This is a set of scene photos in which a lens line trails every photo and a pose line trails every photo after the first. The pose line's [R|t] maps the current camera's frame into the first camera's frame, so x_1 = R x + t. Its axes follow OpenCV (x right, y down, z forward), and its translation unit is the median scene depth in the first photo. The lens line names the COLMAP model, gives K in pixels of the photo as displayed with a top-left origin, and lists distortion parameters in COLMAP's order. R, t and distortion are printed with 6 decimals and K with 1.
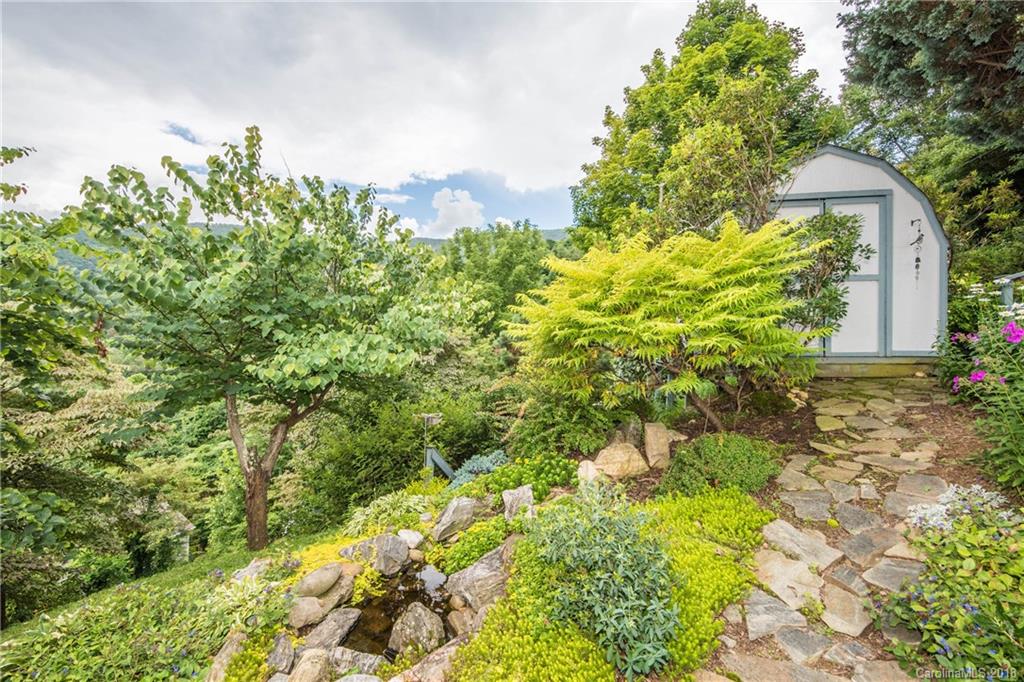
lens RADIAL K [[426.4, 0, 516.9], [0, 426.4, 357.1], [0, 0, 1]] dist [0.025207, -0.022018]
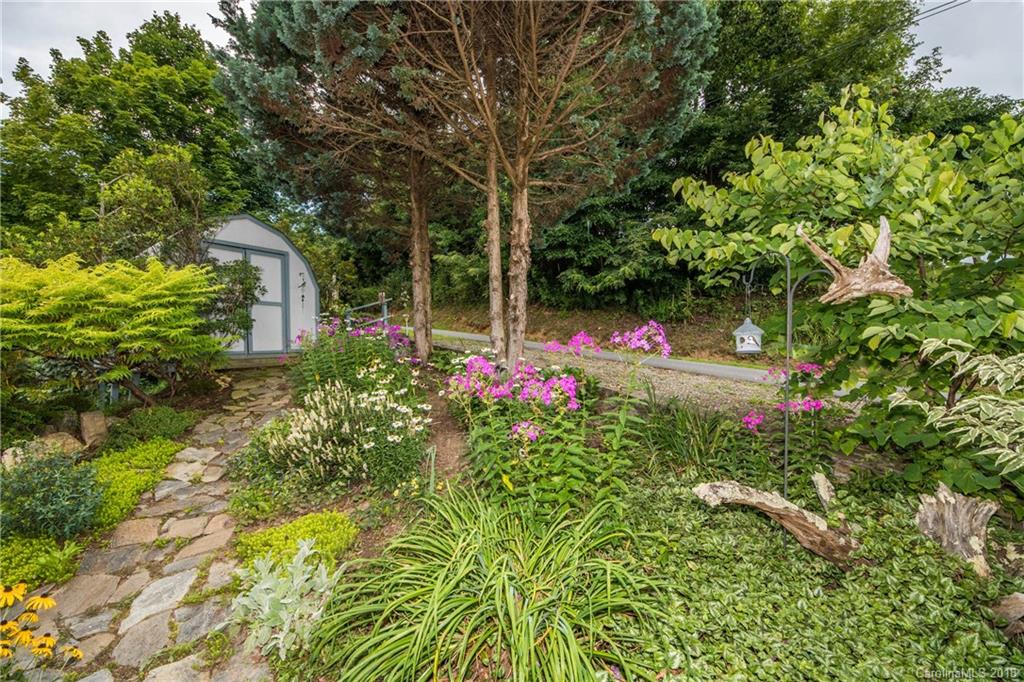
lens RADIAL K [[394.8, 0, 512.0], [0, 394.8, 341.0], [0, 0, 1]] dist [-0.000333, -0.006627]
pose [[0.439921, -0.003210, 0.898031, -0.178809], [0.046724, 0.998721, -0.019319, 0.036410], [-0.896820, 0.050458, 0.439509, -0.685225]]
